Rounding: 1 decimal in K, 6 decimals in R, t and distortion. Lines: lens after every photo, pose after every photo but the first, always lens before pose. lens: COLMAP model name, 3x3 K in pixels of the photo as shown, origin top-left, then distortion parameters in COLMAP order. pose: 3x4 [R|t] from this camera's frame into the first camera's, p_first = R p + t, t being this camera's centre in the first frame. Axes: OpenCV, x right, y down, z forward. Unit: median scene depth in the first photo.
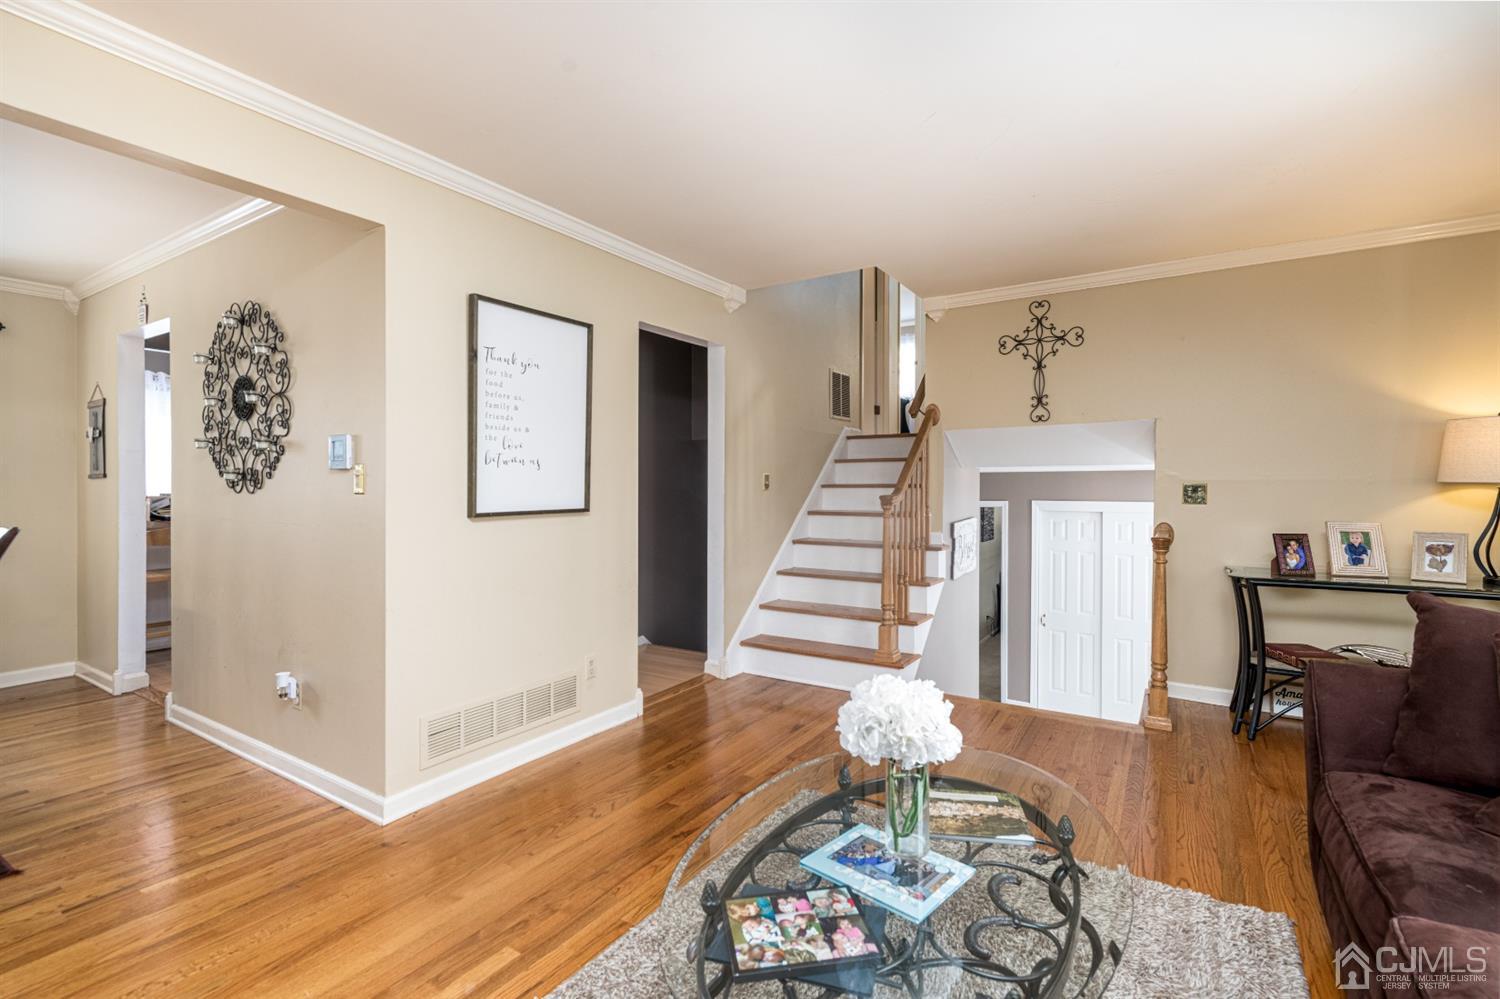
lens RADIAL K [[675.4, 0, 752.6], [0, 675.4, 492.7], [0, 0, 1]] dist [-0.002172, -0.000191]
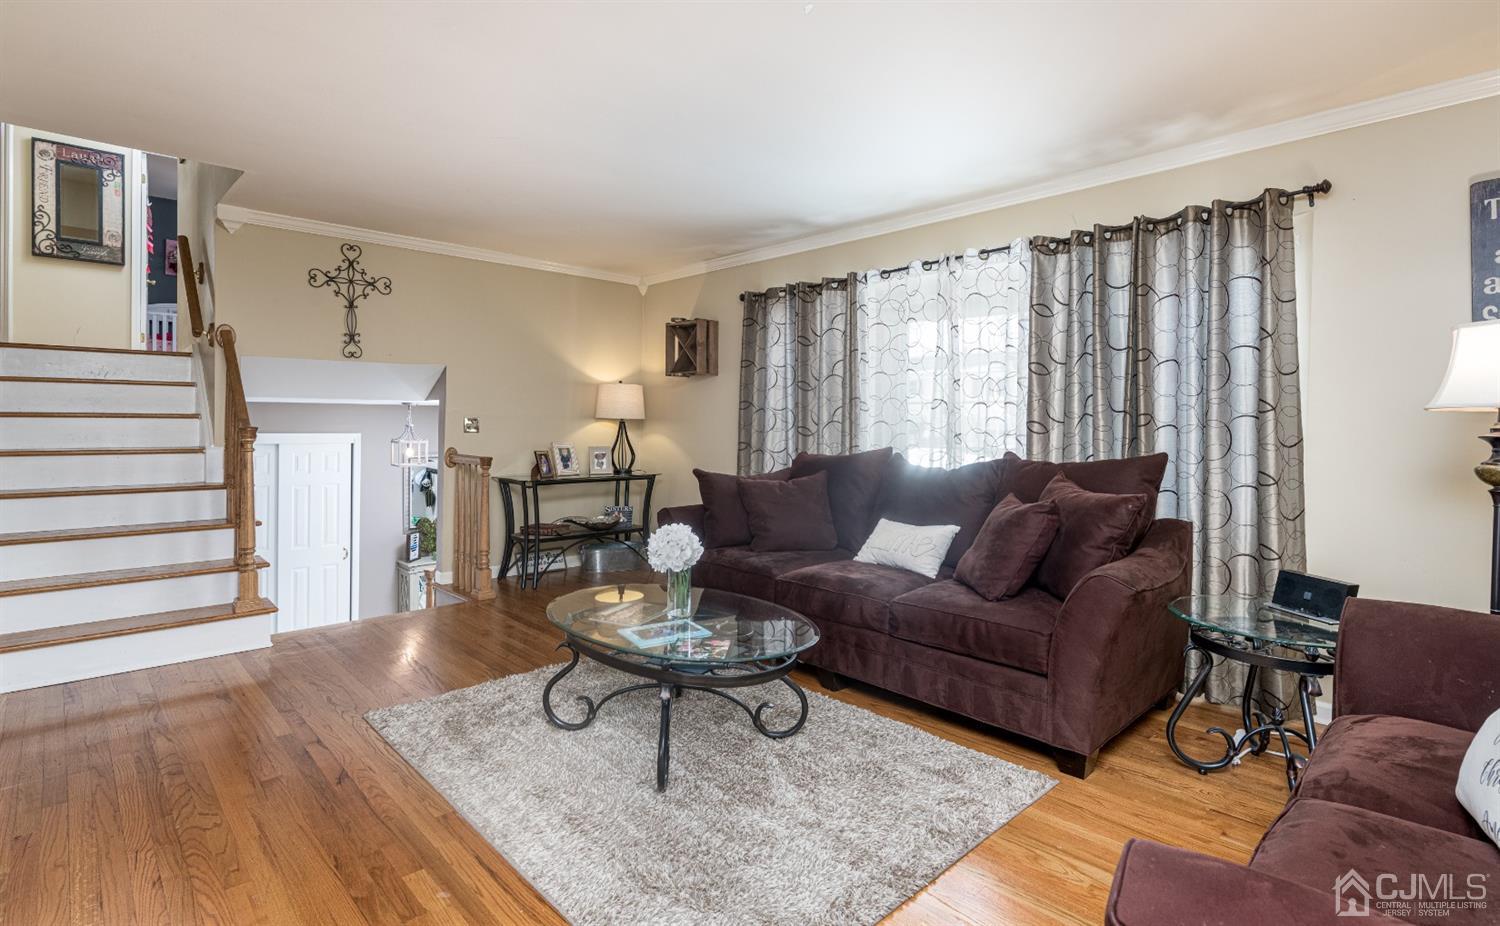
lens RADIAL K [[740.6, 0, 752.9], [0, 740.6, 425.5], [0, 0, 1]] dist [0.000436, 0.000164]
pose [[0.245117, -0.002436, 0.969490, -0.580302], [0.000966, 0.999997, 0.002268, -0.000155], [-0.969493, 0.000381, 0.245119, 0.101552]]
